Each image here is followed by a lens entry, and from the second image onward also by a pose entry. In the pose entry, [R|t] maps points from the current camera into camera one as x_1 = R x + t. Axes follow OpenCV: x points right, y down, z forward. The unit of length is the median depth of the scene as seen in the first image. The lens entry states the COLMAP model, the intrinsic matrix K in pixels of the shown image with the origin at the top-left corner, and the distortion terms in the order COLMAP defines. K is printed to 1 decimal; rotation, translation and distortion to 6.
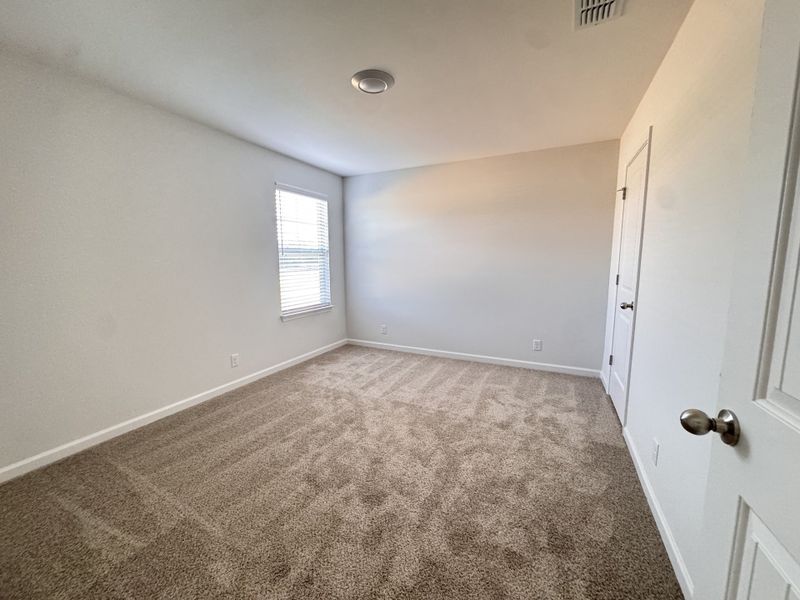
lens RADIAL K [[319.1, 0, 400.0], [0, 319.1, 300.0], [0, 0, 1]] dist [-0.001929, 0.000196]
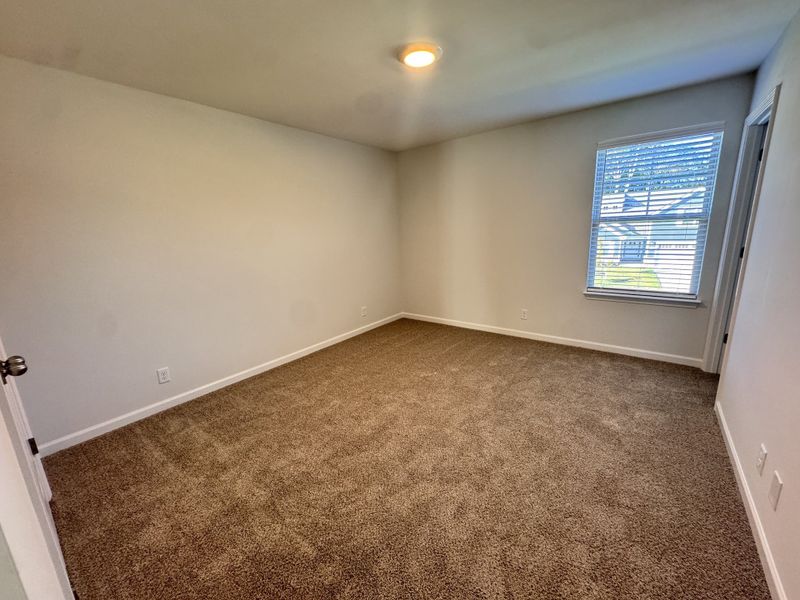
lens RADIAL K [[319.1, 0, 400.0], [0, 319.1, 300.0], [0, 0, 1]] dist [-0.001929, 0.000196]
pose [[0.983358, 0.009531, -0.181429, 0.091246], [0.005713, 0.996507, 0.083310, -0.026522], [0.181589, -0.082960, 0.979869, 0.188401]]
